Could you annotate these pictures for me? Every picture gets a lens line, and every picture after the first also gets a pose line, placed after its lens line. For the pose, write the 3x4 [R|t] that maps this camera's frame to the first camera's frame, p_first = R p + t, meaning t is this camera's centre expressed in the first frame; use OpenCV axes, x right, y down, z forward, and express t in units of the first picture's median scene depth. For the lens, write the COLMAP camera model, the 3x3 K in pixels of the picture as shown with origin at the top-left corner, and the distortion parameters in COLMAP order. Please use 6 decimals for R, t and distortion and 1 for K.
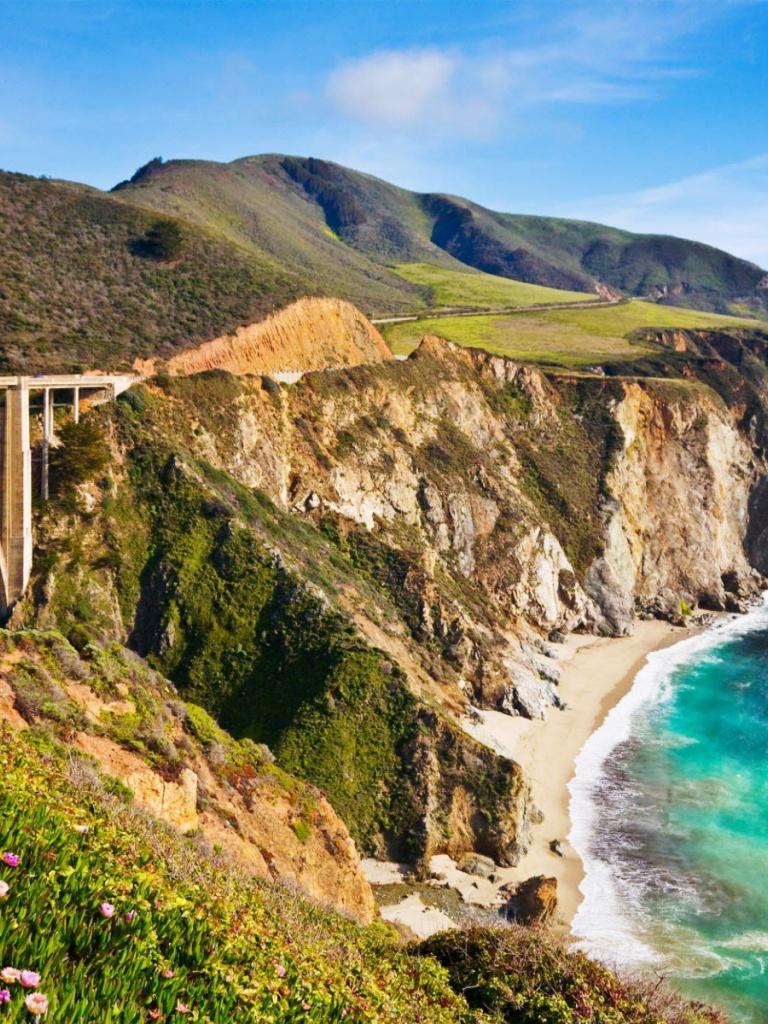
lens RADIAL K [[1038.4, 0, 383.4], [0, 1038.4, 514.4], [0, 0, 1]] dist [-0.101530, 0.004382]
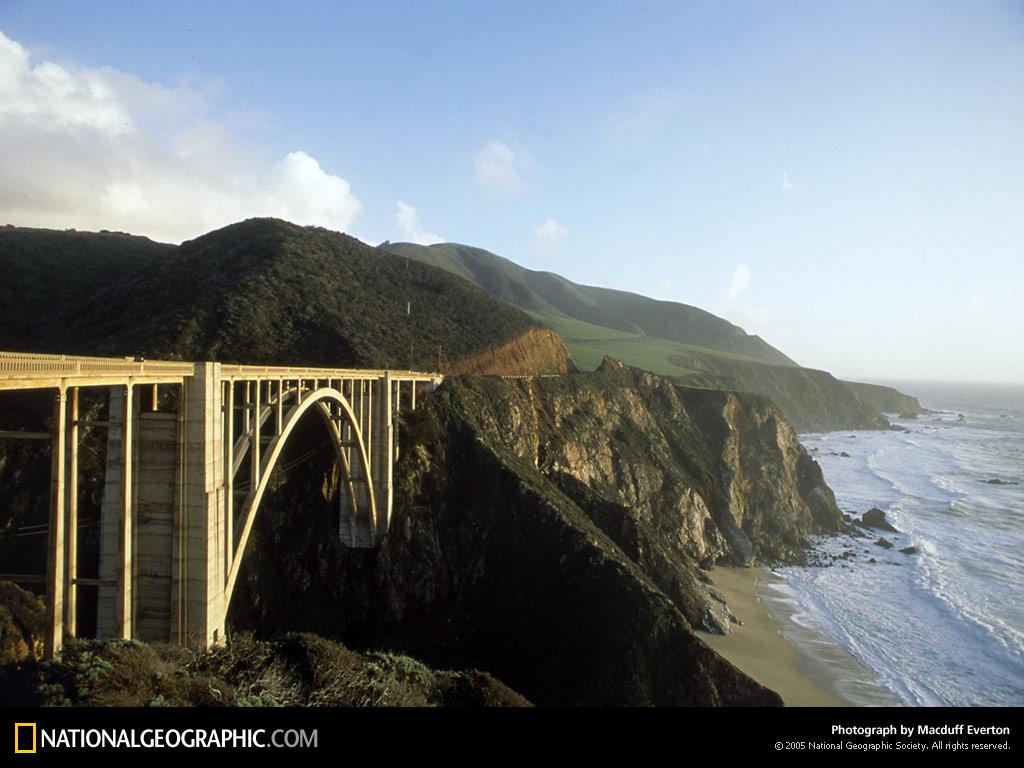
lens RADIAL K [[598.4, 0, 505.9], [0, 598.4, 361.5], [0, 0, 1]] dist [-0.073367, 0.001470]
pose [[0.998076, 0.056352, 0.025870, -0.151488], [-0.051733, 0.986778, -0.153602, -0.023793], [-0.034184, 0.151969, 0.987794, 0.139168]]
